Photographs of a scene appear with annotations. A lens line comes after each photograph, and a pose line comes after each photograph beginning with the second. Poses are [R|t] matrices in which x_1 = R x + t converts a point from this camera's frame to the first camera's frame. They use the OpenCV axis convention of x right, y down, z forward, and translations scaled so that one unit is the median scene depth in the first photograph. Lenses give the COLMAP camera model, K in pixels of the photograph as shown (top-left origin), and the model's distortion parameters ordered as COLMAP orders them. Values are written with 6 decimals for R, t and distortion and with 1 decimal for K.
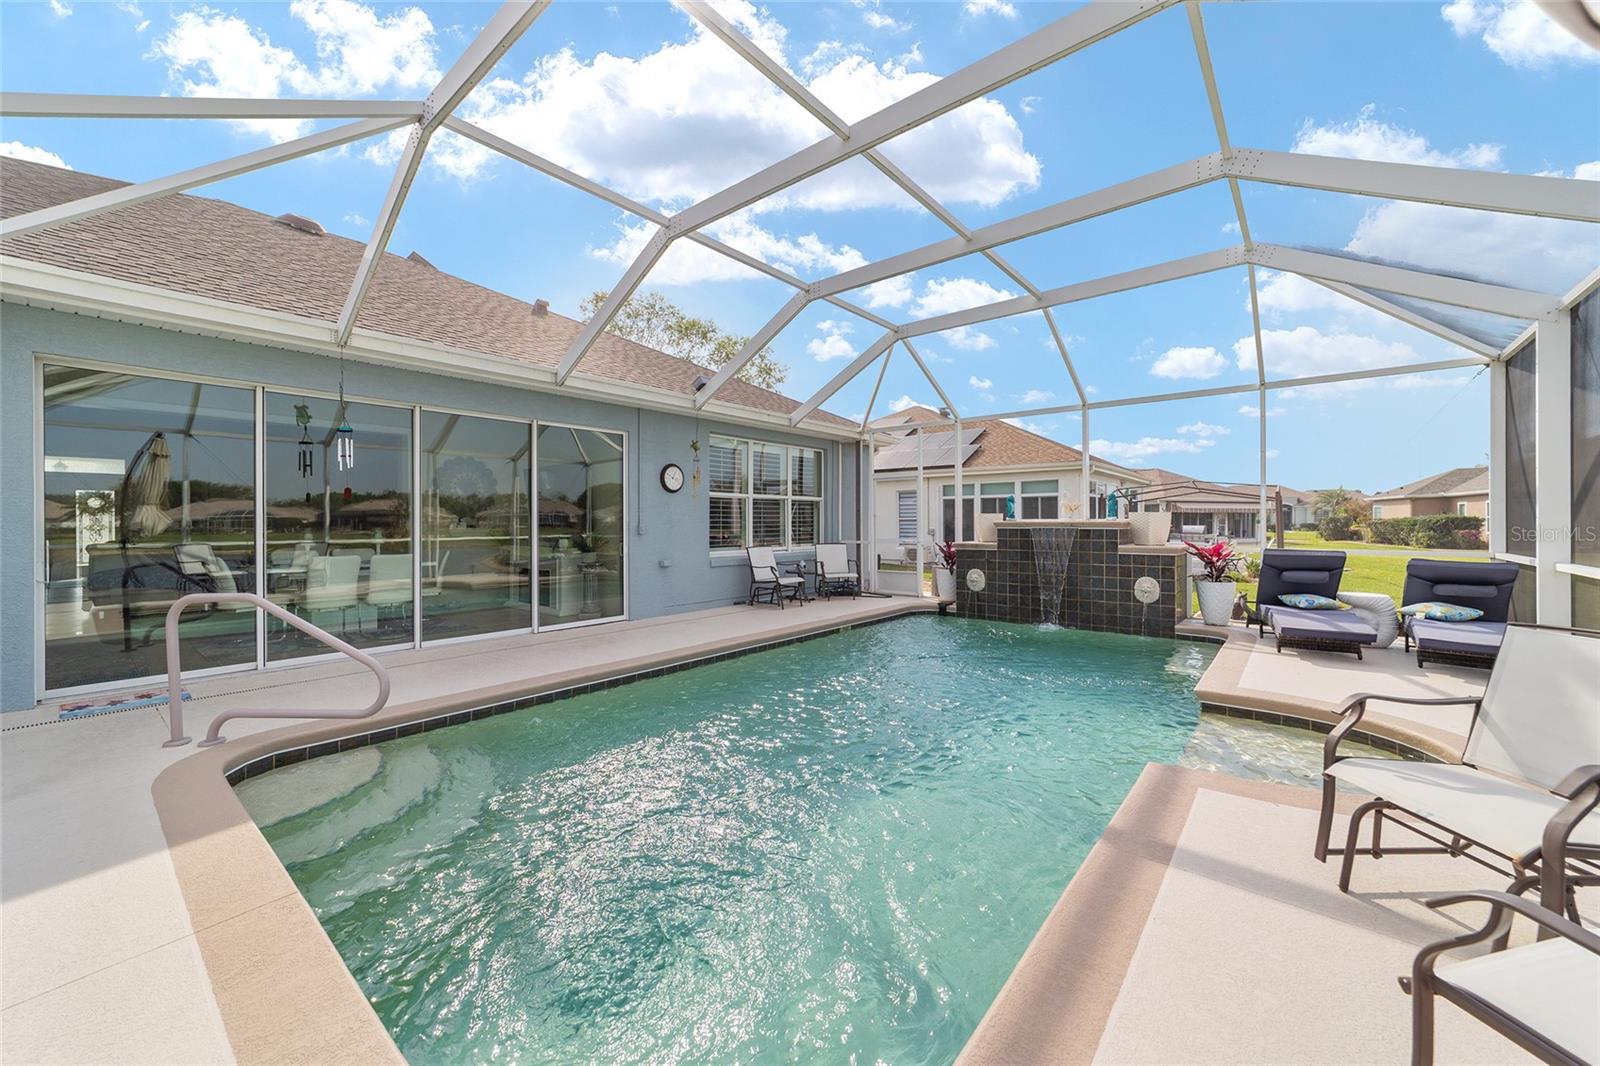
lens RADIAL K [[621.3, 0, 801.2], [0, 621.3, 533.9], [0, 0, 1]] dist [0.000281, 0.000301]
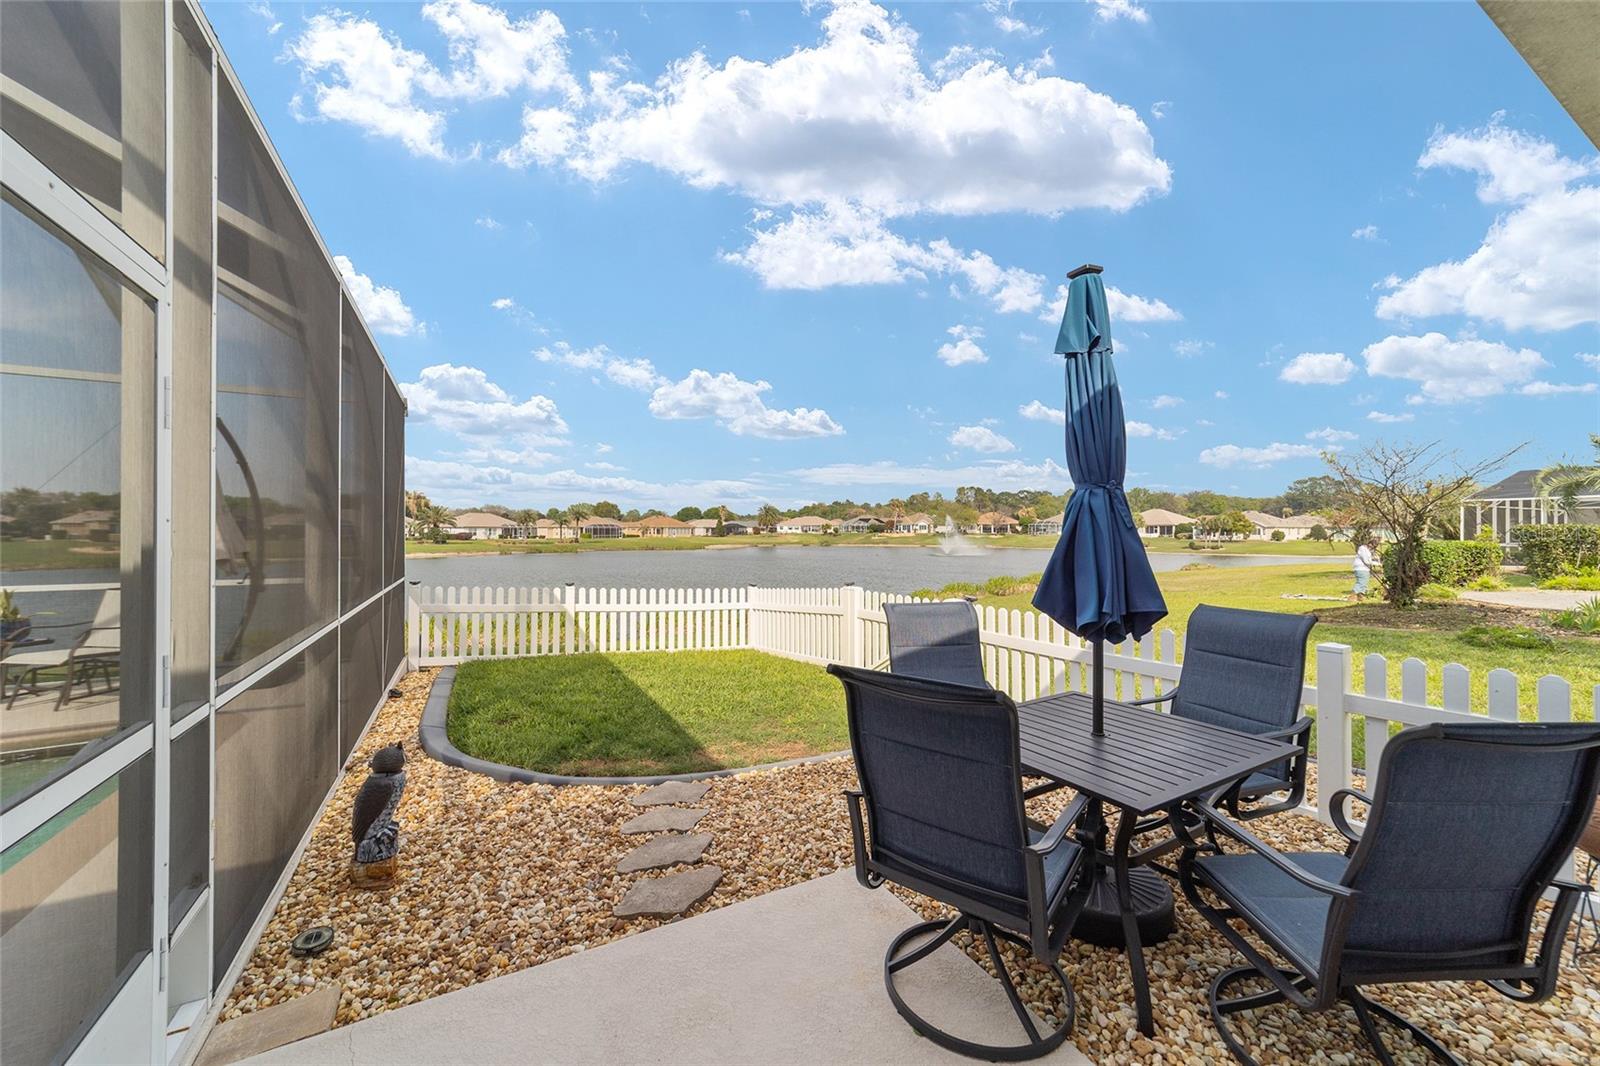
lens RADIAL K [[621.3, 0, 803.7], [0, 621.3, 544.5], [0, 0, 1]] dist [0.000281, 0.000301]
pose [[0.999996, 0.002805, 0.000492, -0.206352], [-0.002809, 0.999967, 0.007578, 0.004236], [-0.000471, -0.007580, 0.999971, -0.007200]]
